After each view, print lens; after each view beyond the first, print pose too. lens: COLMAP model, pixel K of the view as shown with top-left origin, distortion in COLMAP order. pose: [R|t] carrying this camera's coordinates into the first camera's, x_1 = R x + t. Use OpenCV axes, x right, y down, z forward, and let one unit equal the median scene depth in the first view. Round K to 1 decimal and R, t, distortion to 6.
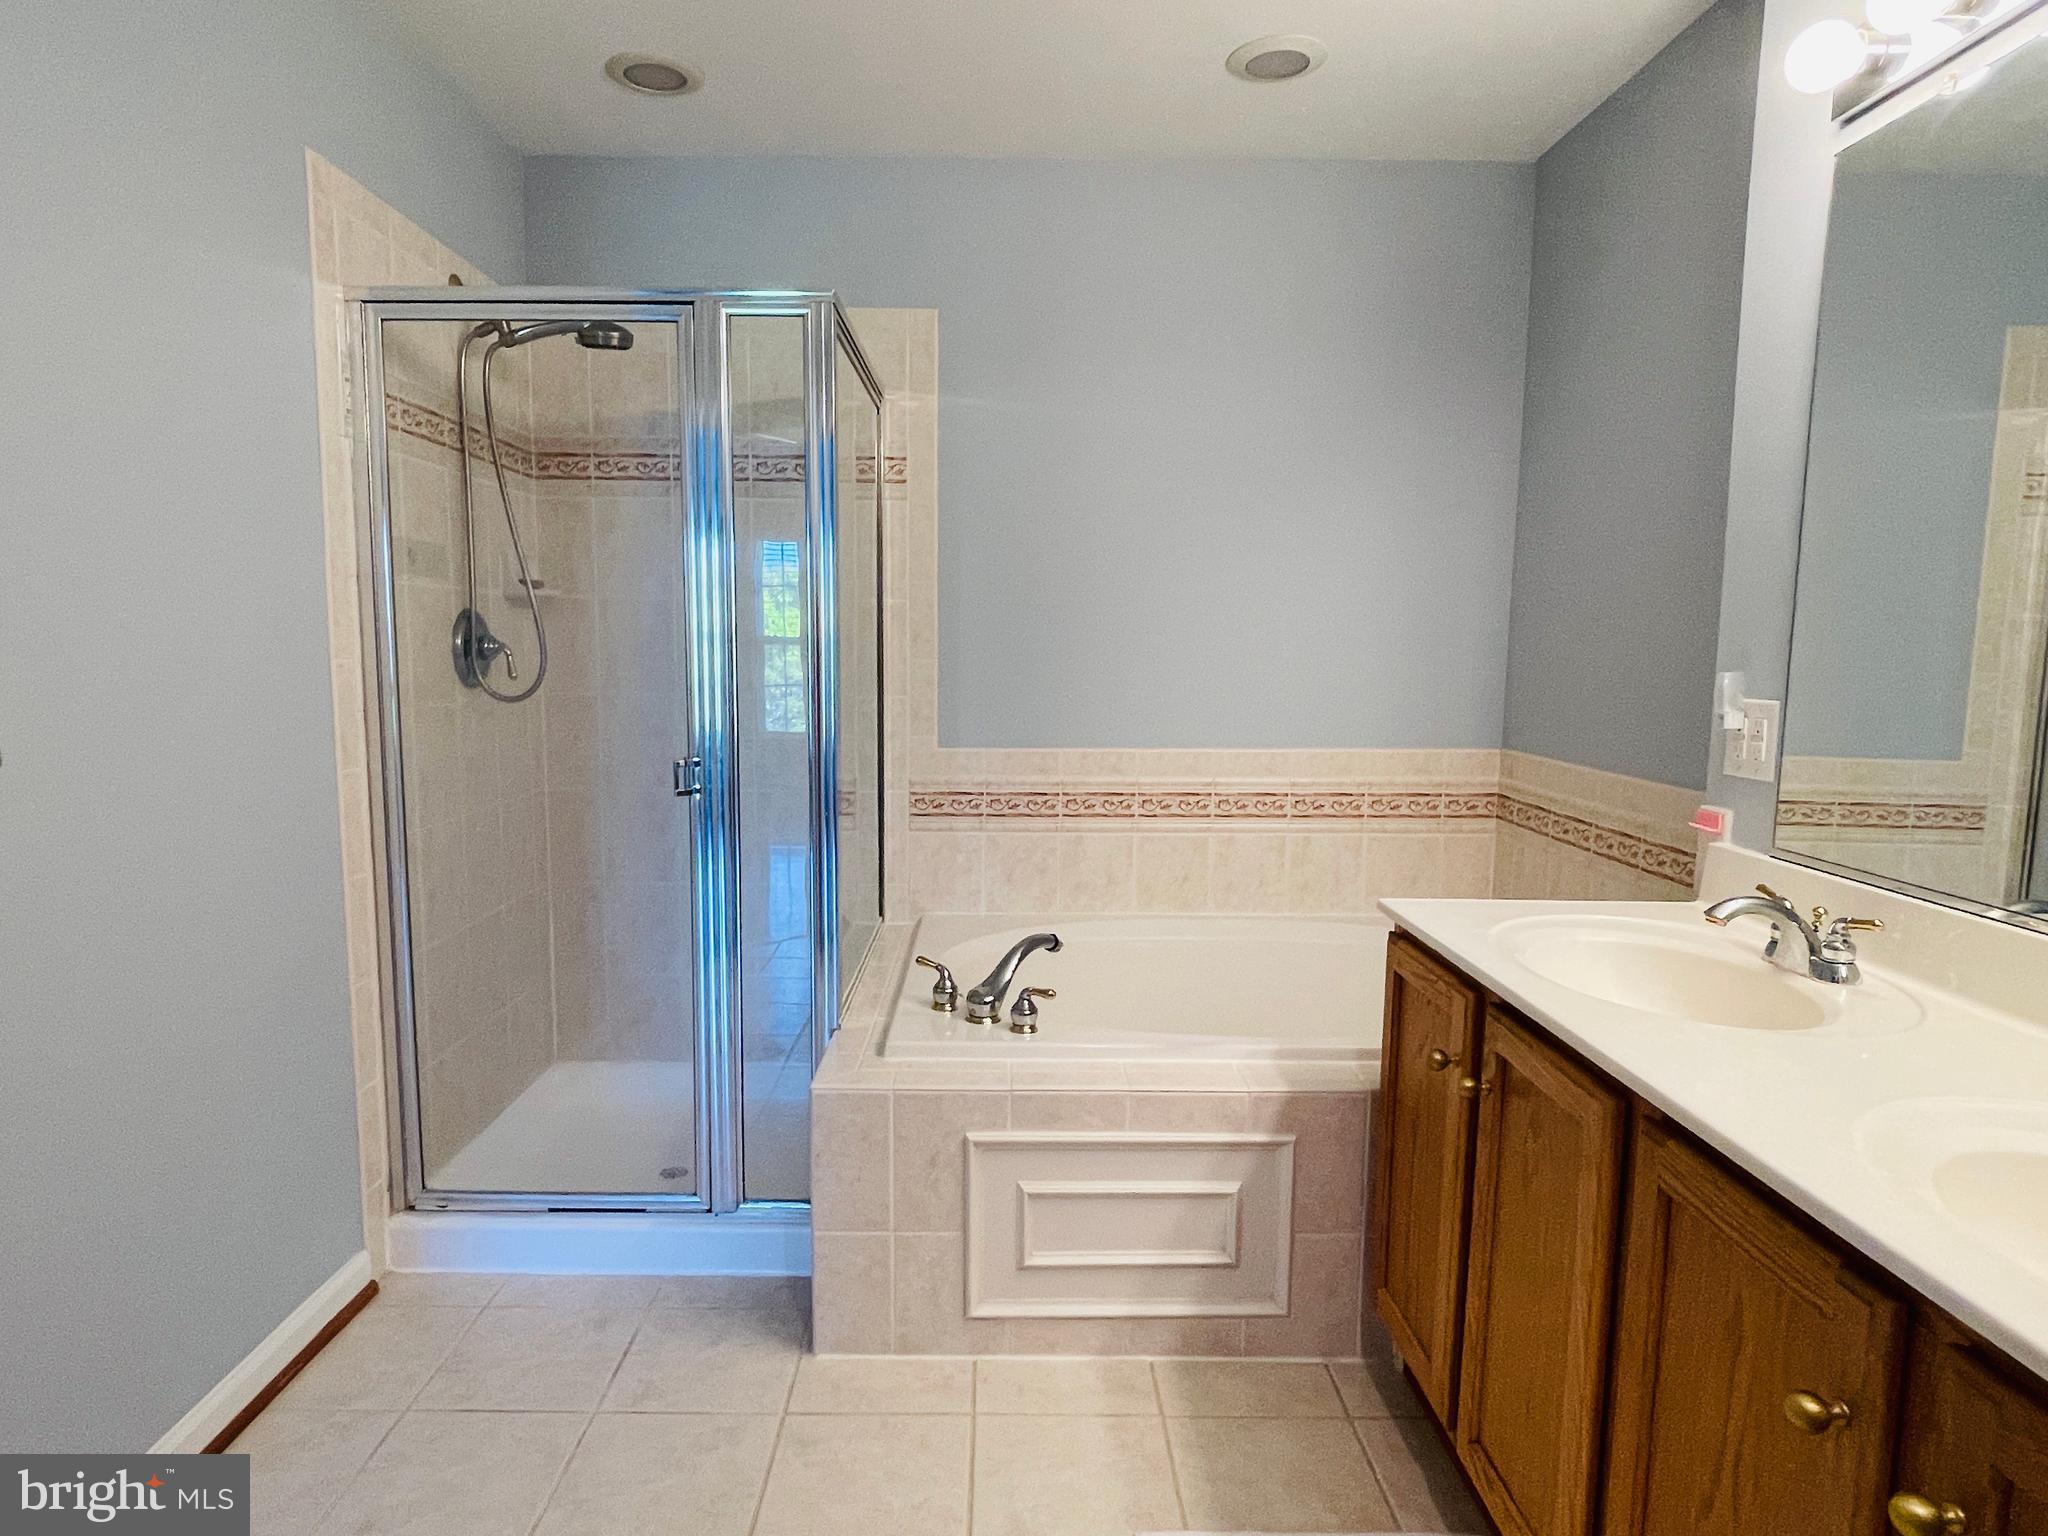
lens RADIAL K [[1187.3, 0, 1023.1], [0, 1187.3, 769.5], [0, 0, 1]] dist [0.007220, 0.000890]
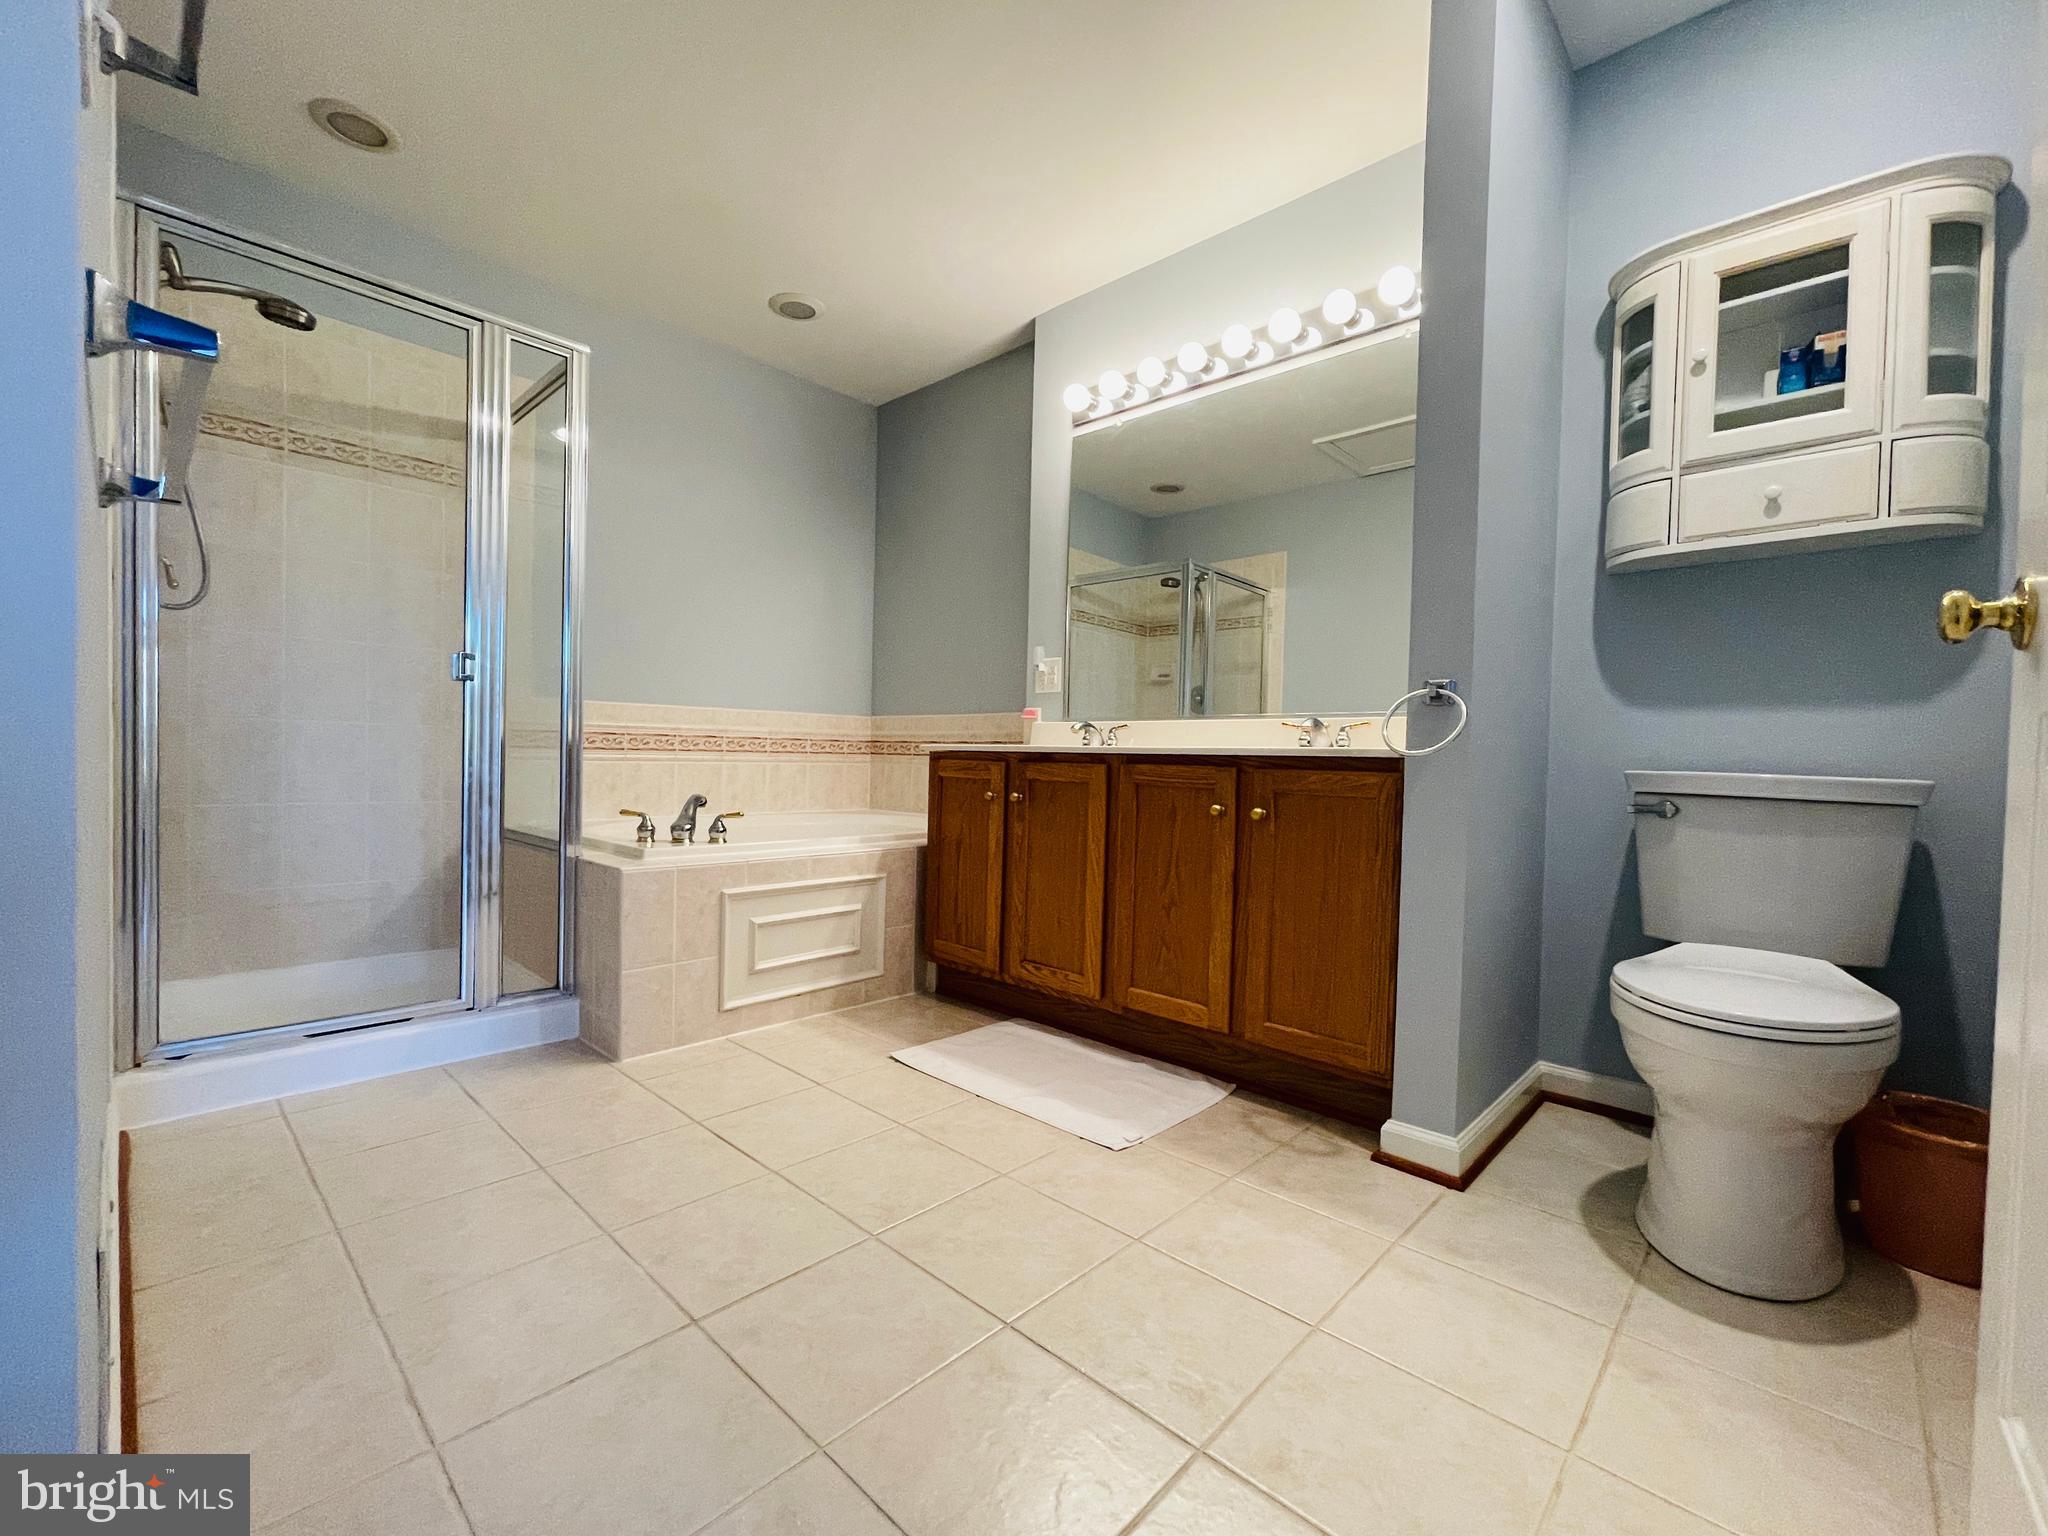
lens RADIAL K [[827.1, 0, 1024.0], [0, 827.1, 769.2], [0, 0, 1]] dist [-0.002894, 0.000768]
pose [[0.698517, -0.010593, 0.715515, -0.543435], [0.059908, 0.997246, -0.043720, 0.211089], [-0.713082, 0.073404, 0.697228, -0.073981]]
